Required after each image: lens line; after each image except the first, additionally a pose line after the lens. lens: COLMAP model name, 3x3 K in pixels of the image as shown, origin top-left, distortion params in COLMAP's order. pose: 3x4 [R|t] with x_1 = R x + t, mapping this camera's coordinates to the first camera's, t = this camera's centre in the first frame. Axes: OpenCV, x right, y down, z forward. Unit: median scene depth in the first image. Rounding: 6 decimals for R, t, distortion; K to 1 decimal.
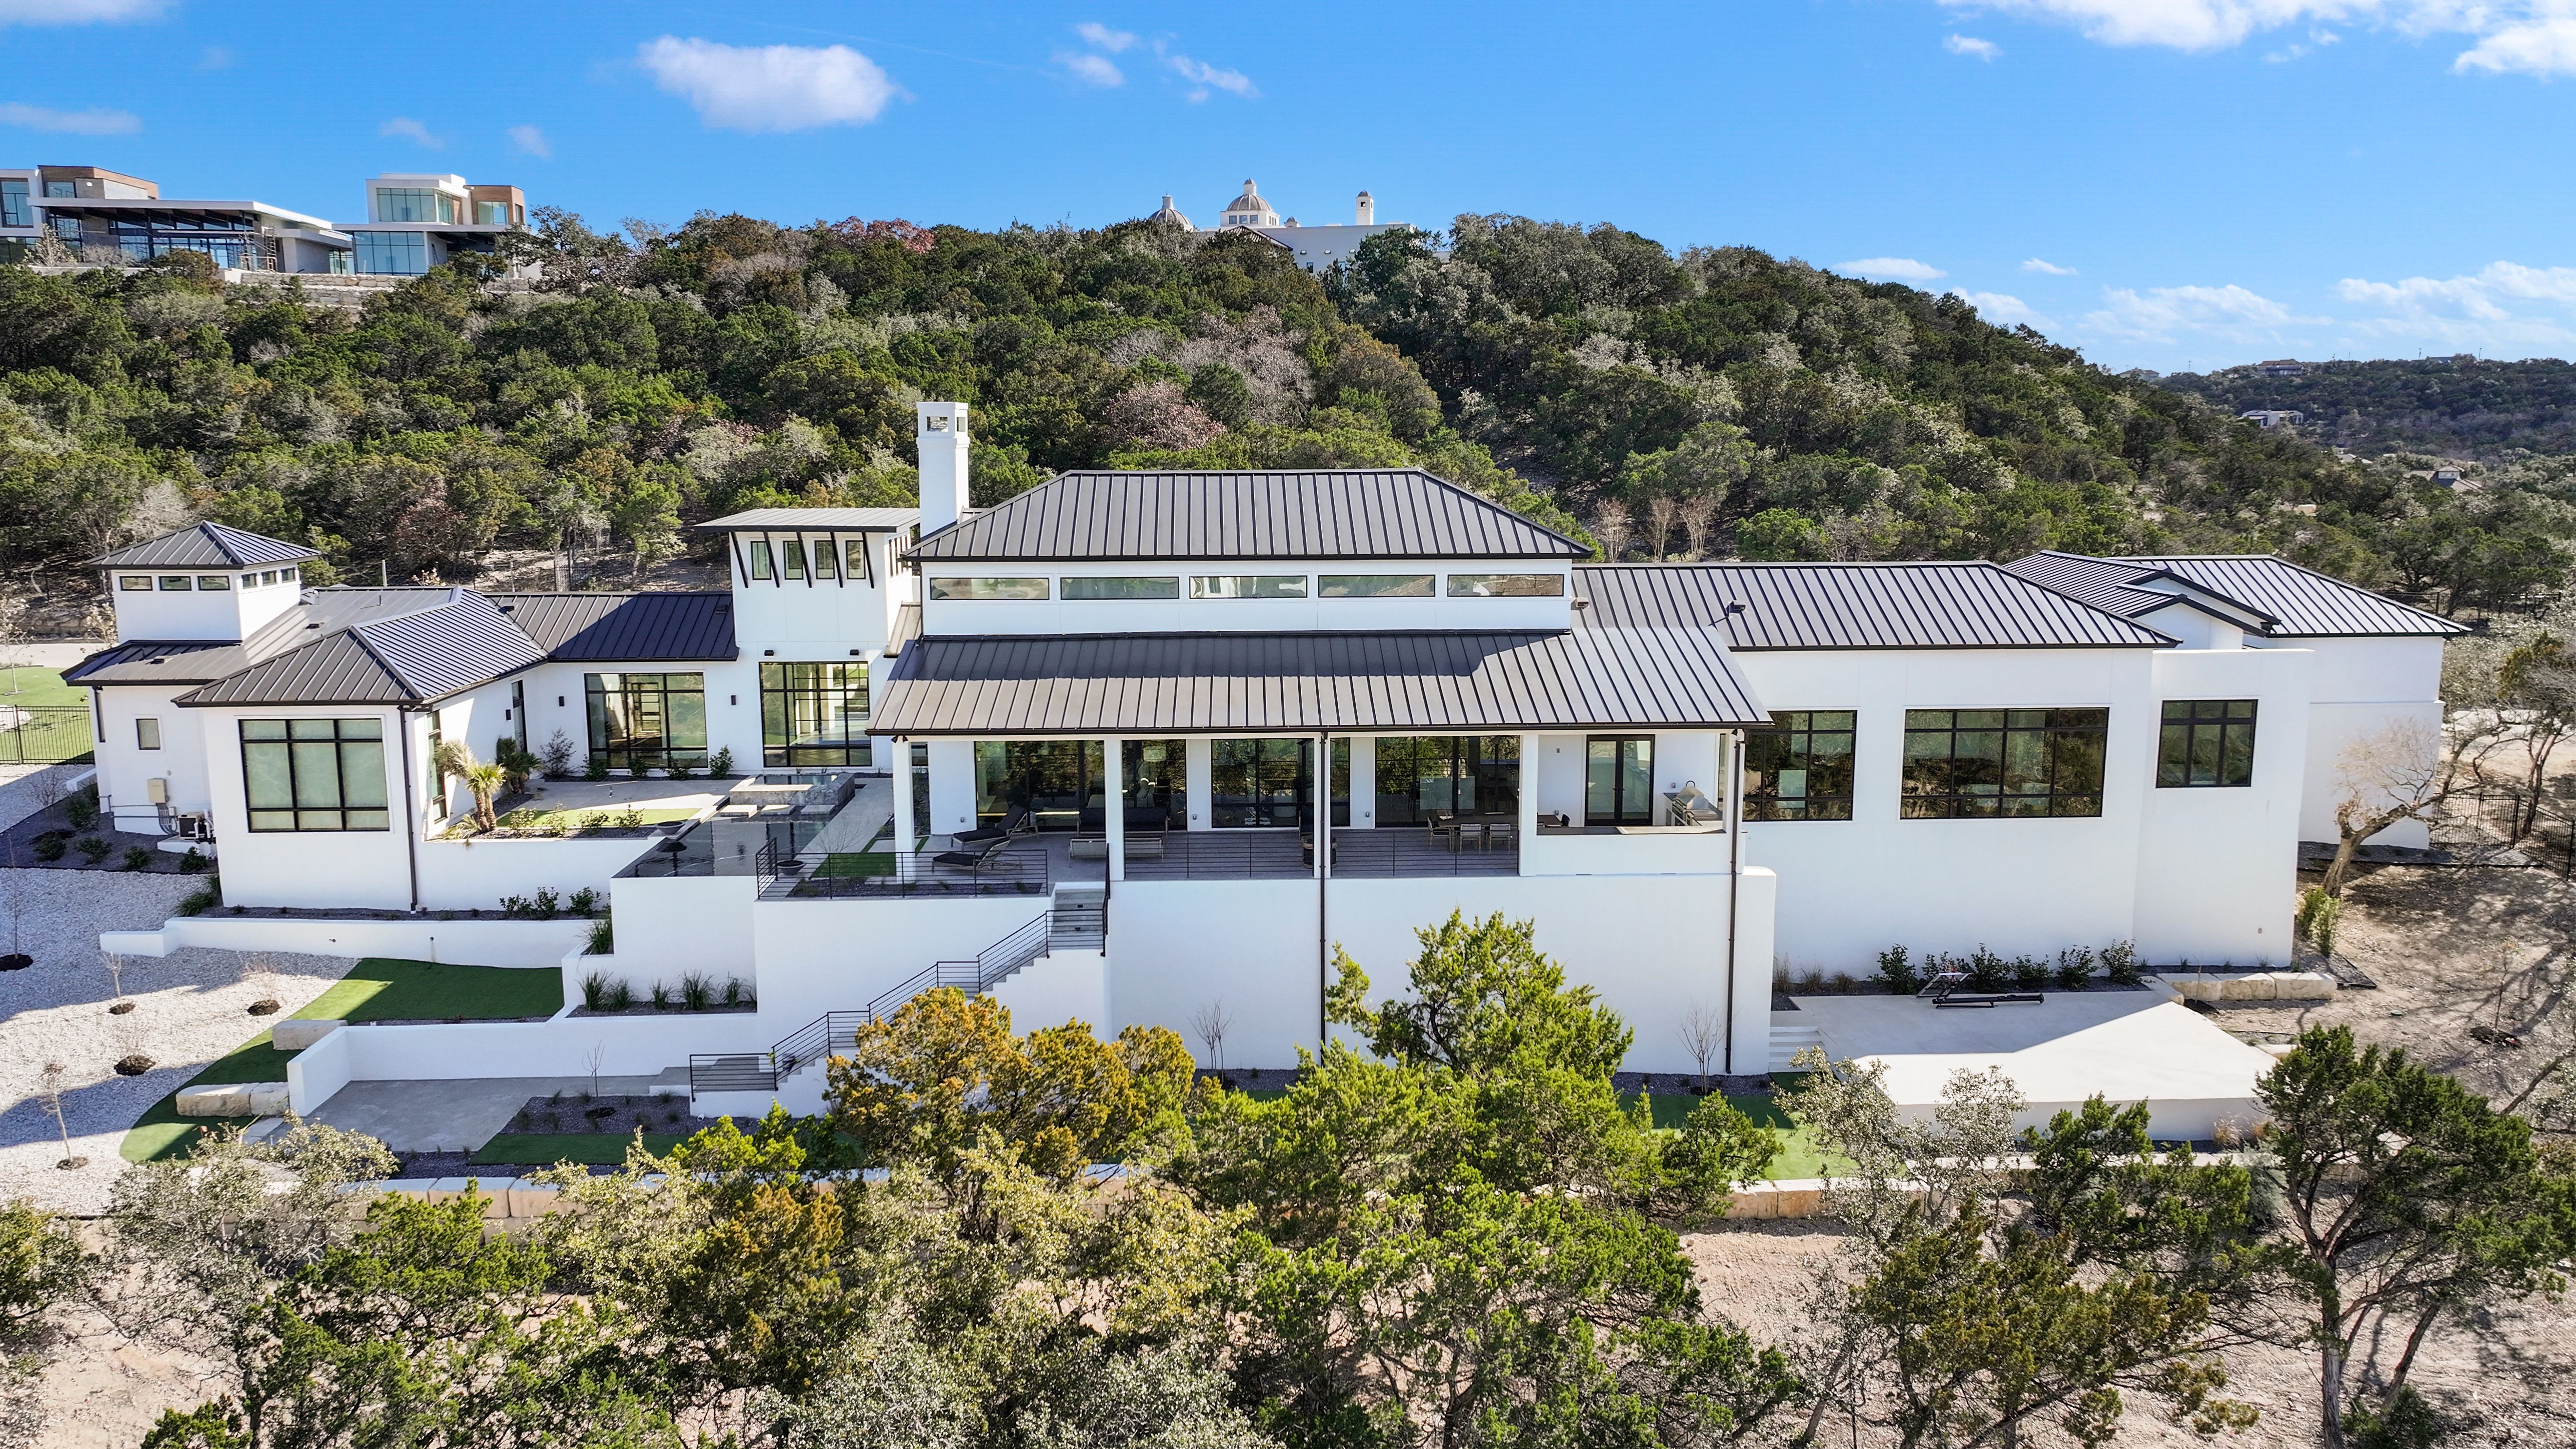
lens RADIAL K [[1788.9, 0, 1288.0], [0, 1788.9, 724.5], [0, 0, 1]] dist [0.002745, 0.006190]
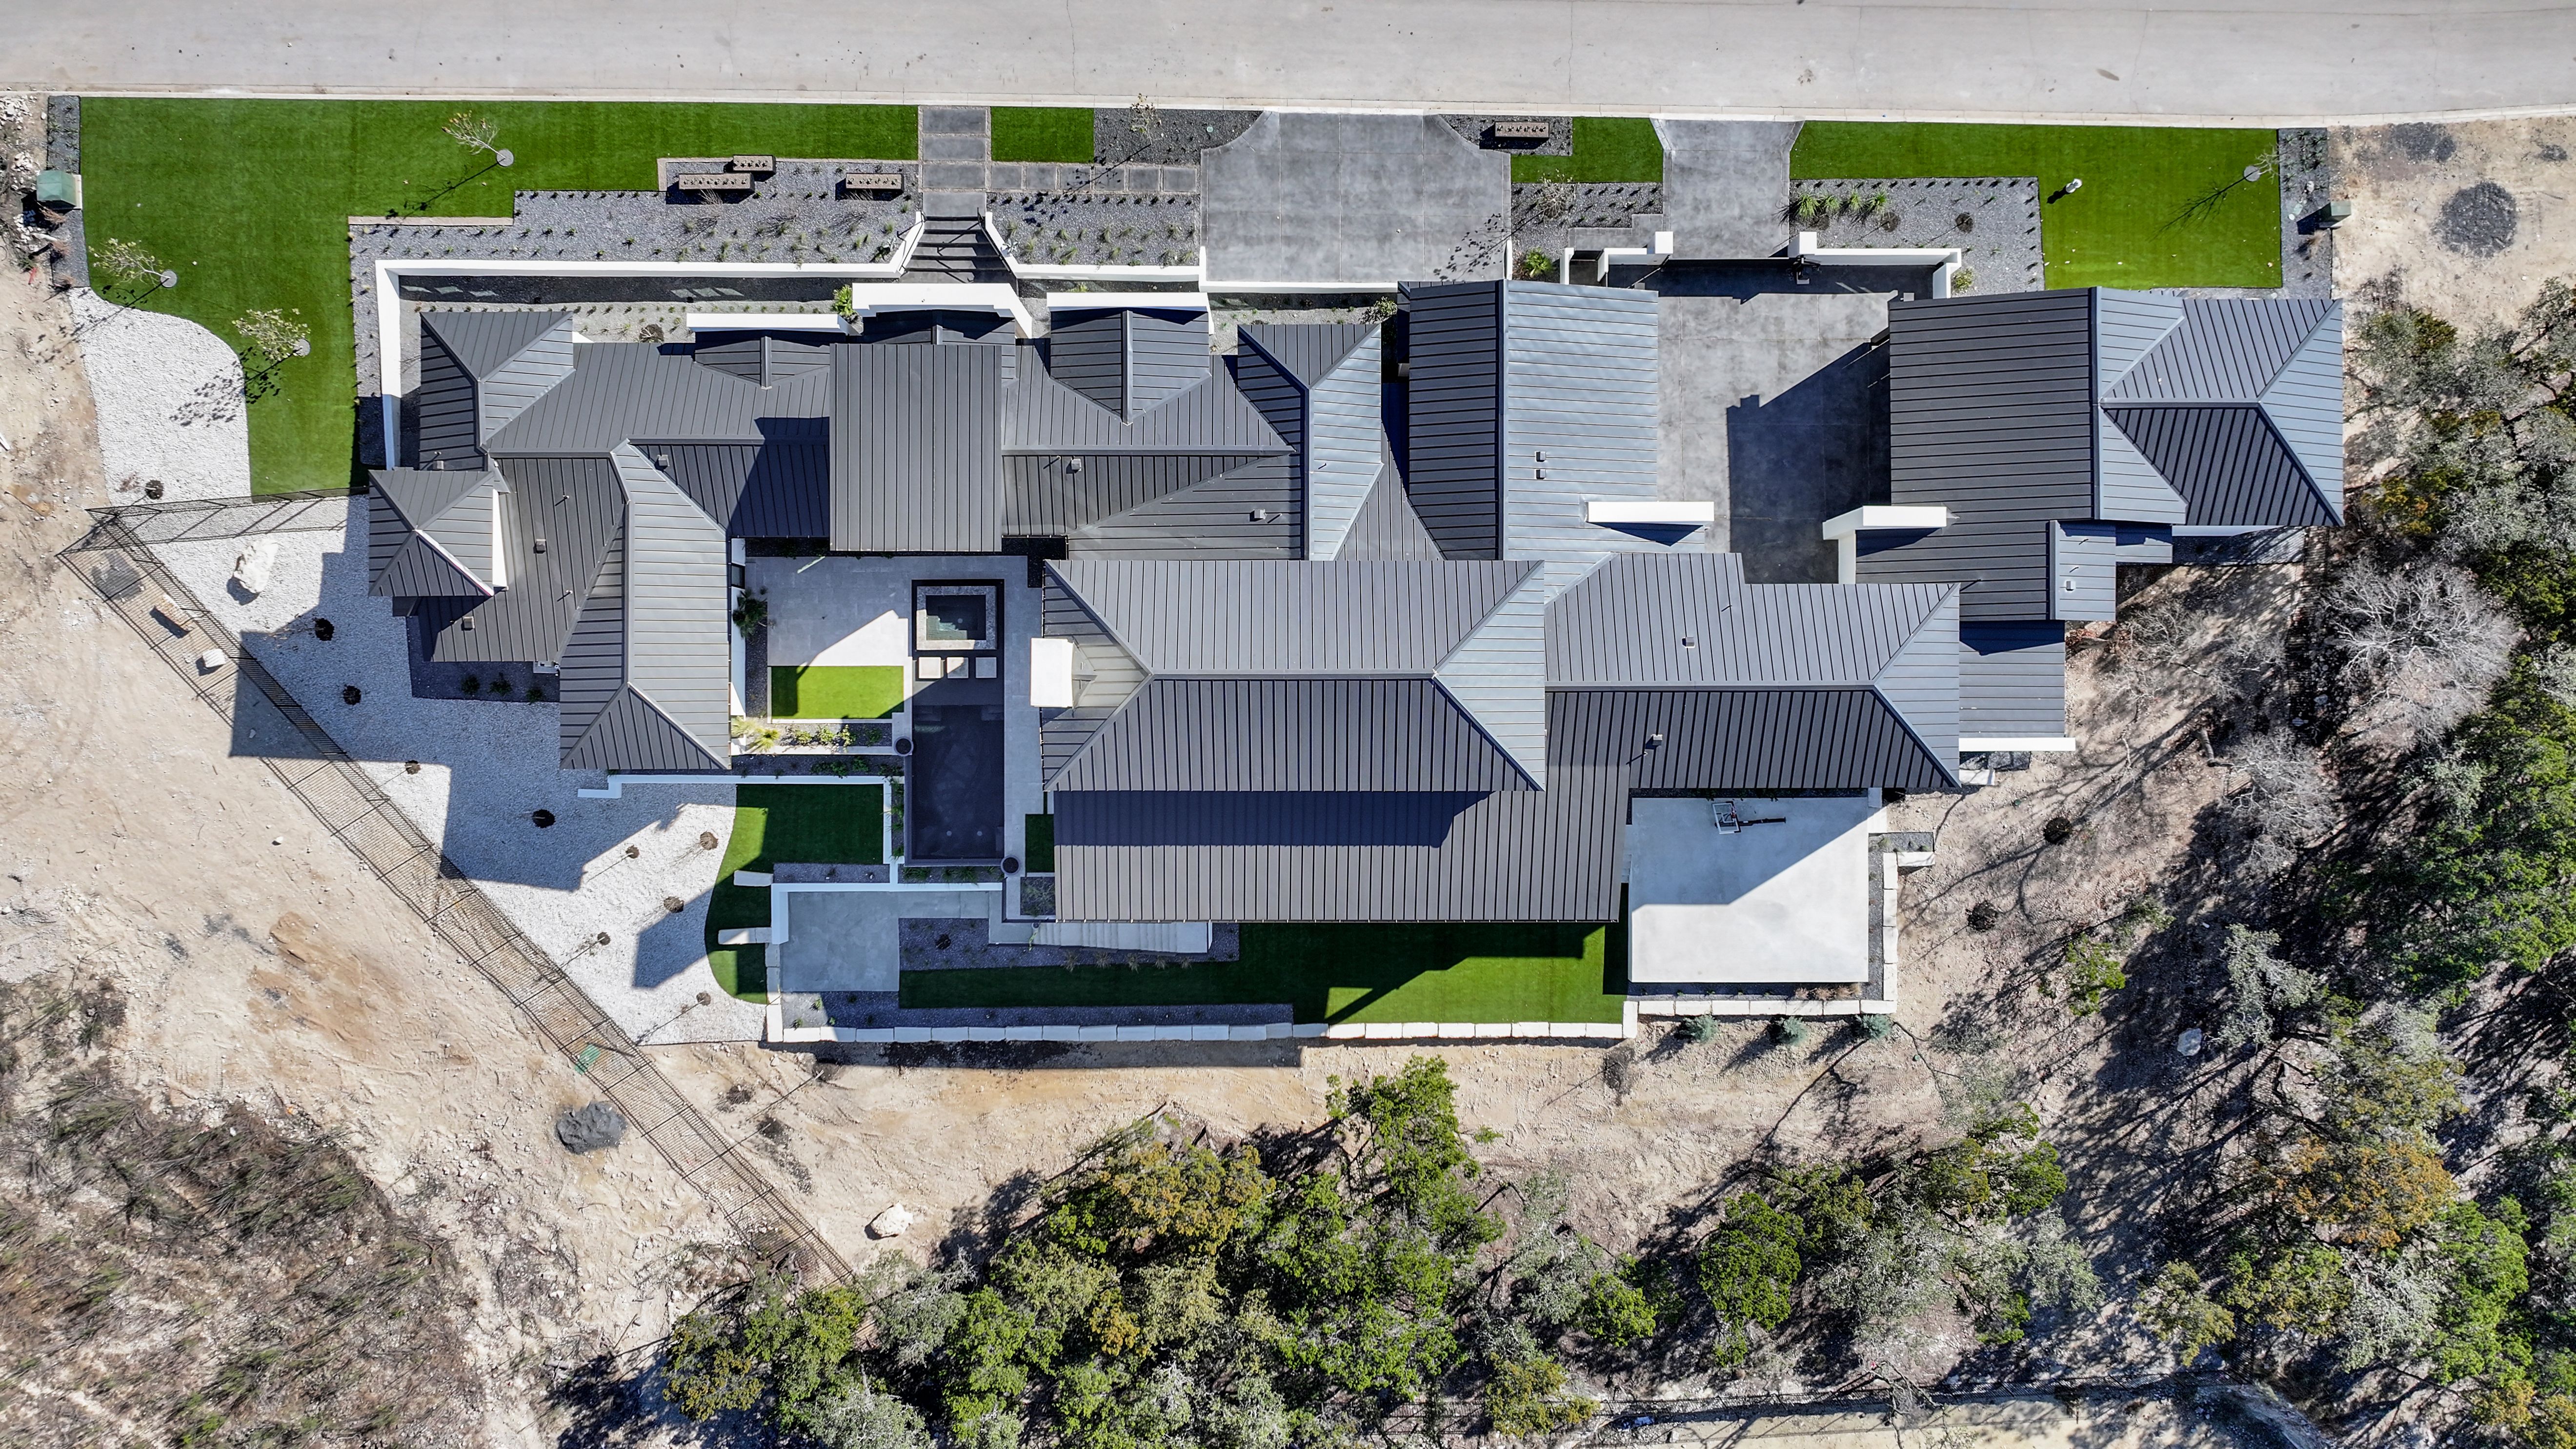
lens RADIAL K [[1788.9, 0, 1288.0], [0, 1788.9, 724.5], [0, 0, 1]] dist [0.002745, 0.006190]
pose [[0.999321, 0.036821, -0.001650, -0.013884], [-0.004840, 0.175479, 0.984471, -0.785554], [0.036538, -0.983794, 0.175538, 0.428024]]
